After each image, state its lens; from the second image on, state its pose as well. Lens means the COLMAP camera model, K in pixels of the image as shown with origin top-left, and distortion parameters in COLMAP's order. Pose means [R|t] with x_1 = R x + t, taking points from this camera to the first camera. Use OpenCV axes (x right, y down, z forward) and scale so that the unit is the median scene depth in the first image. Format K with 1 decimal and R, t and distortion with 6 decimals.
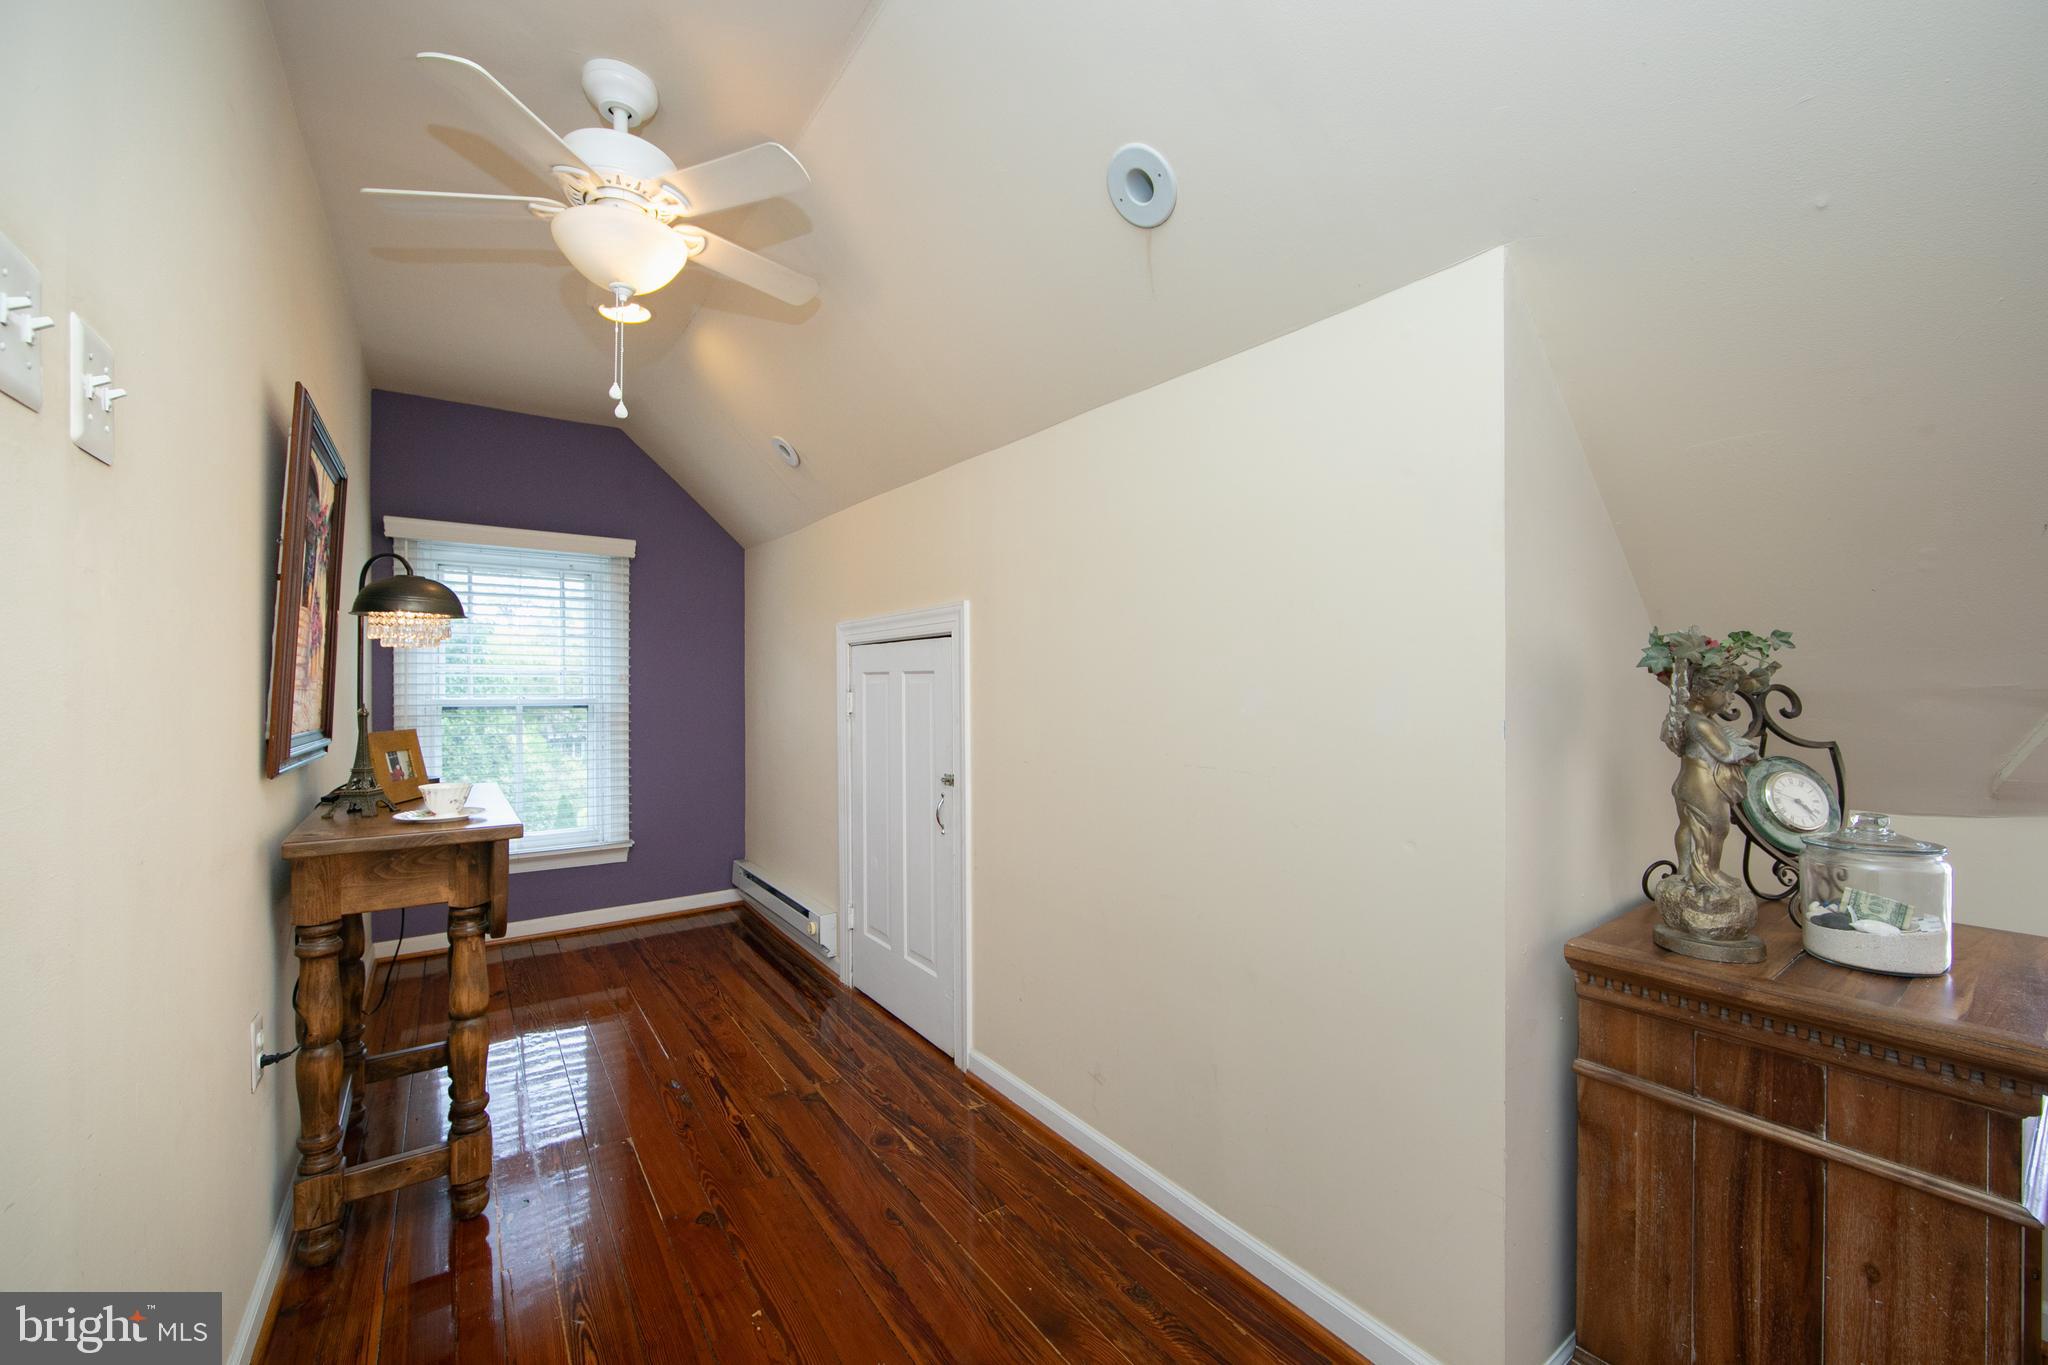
lens RADIAL K [[815.9, 0, 1035.5], [0, 815.9, 682.1], [0, 0, 1]] dist [-0.006151, -0.000283]
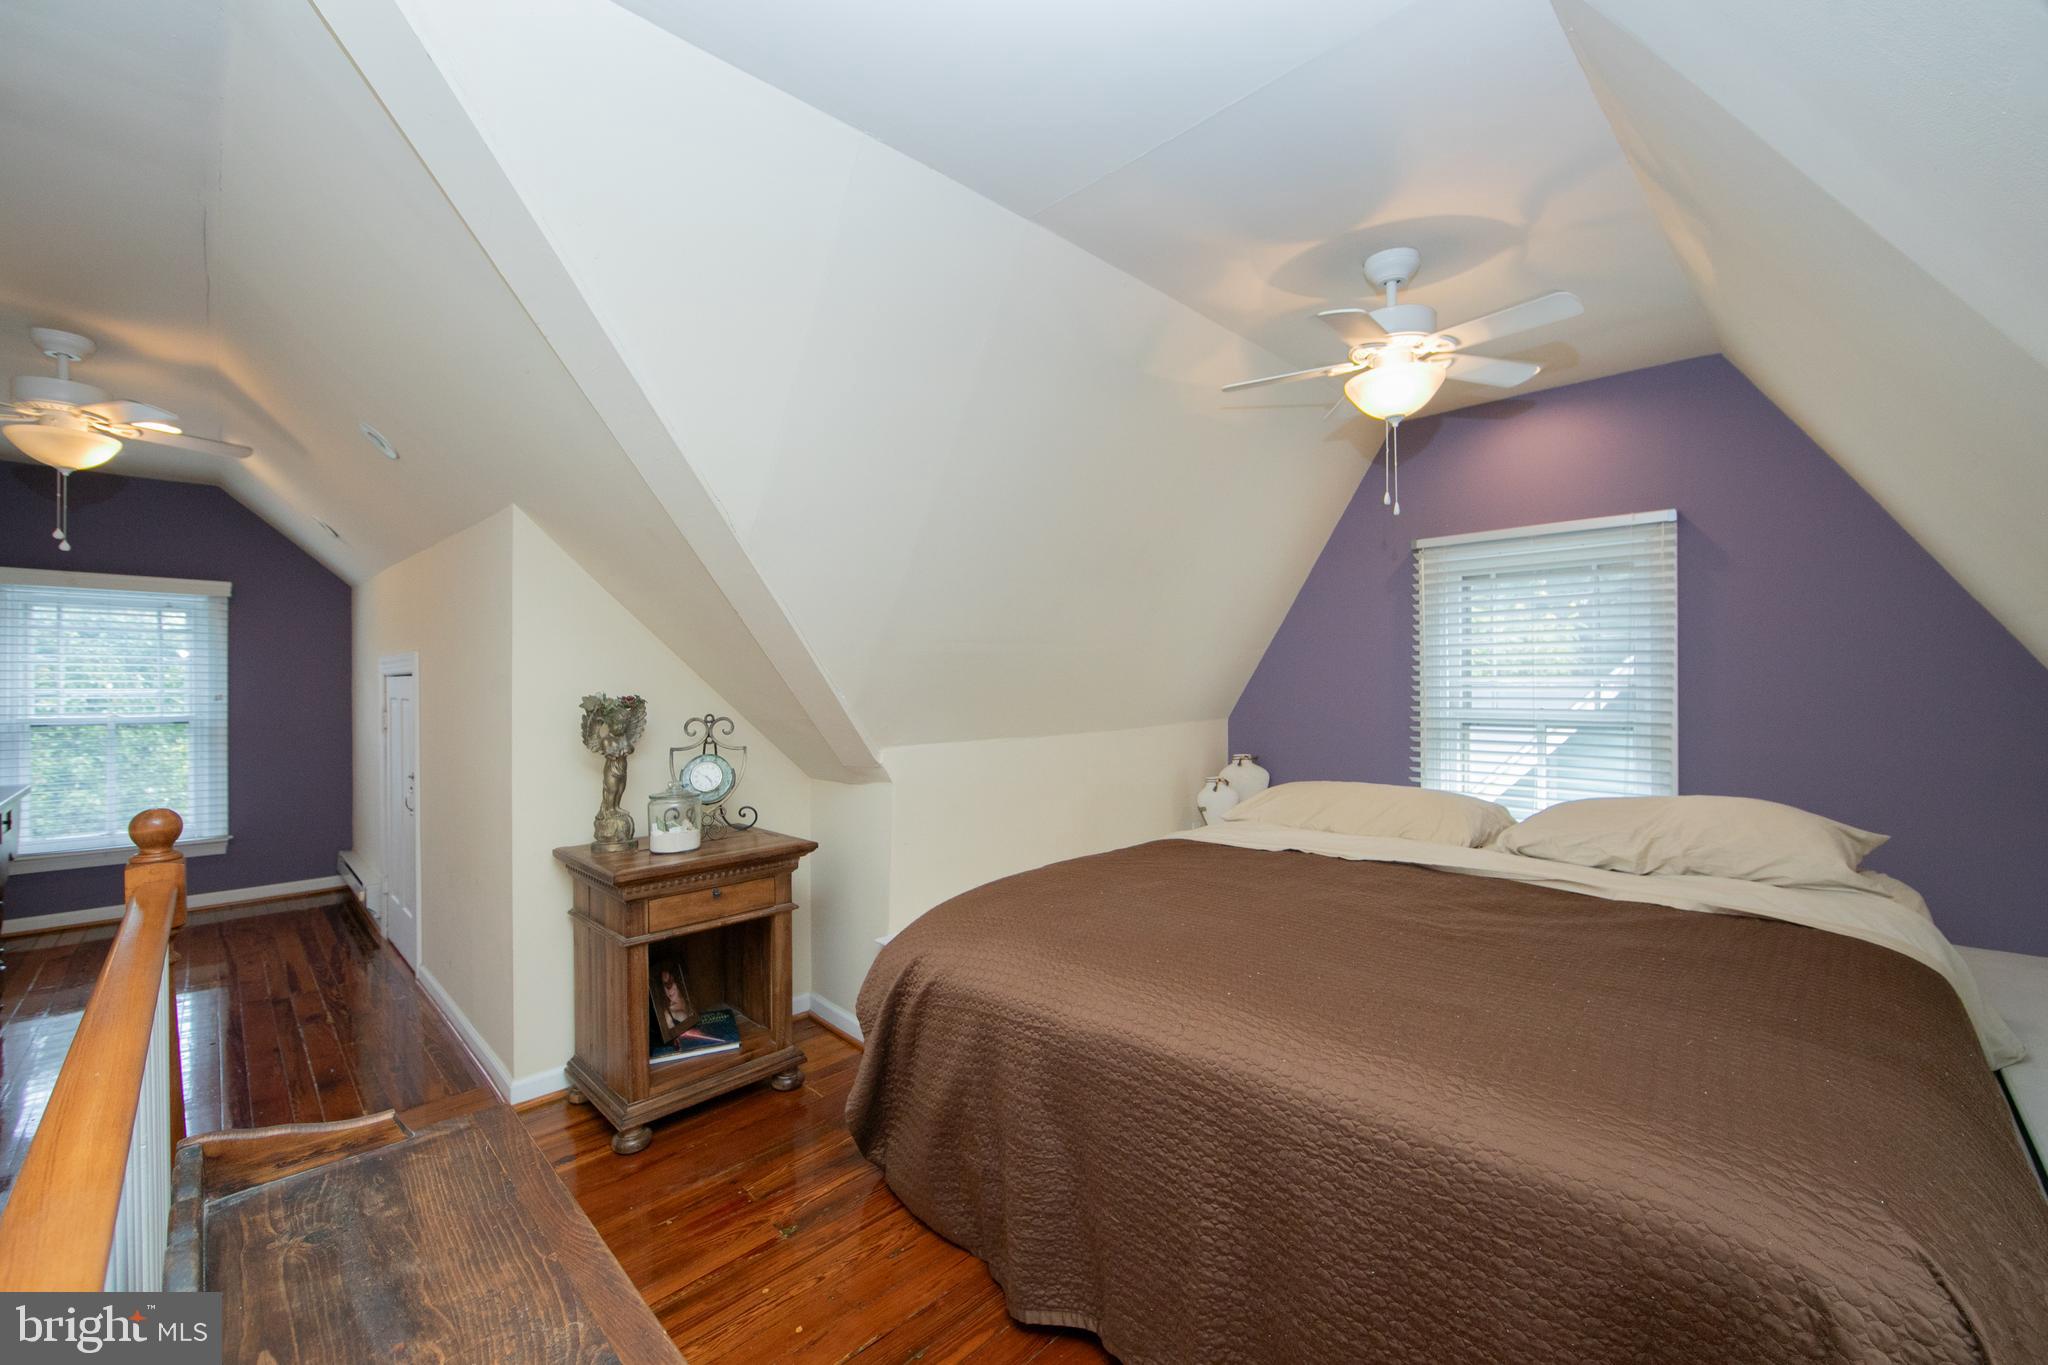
lens RADIAL K [[815.9, 0, 1014.5], [0, 815.9, 685.1], [0, 0, 1]] dist [-0.006151, -0.000283]
pose [[0.985519, 0.001299, 0.169561, 0.434811], [-0.001193, 0.999999, -0.000727, -0.025639], [-0.169562, 0.000514, 0.985519, -0.360129]]
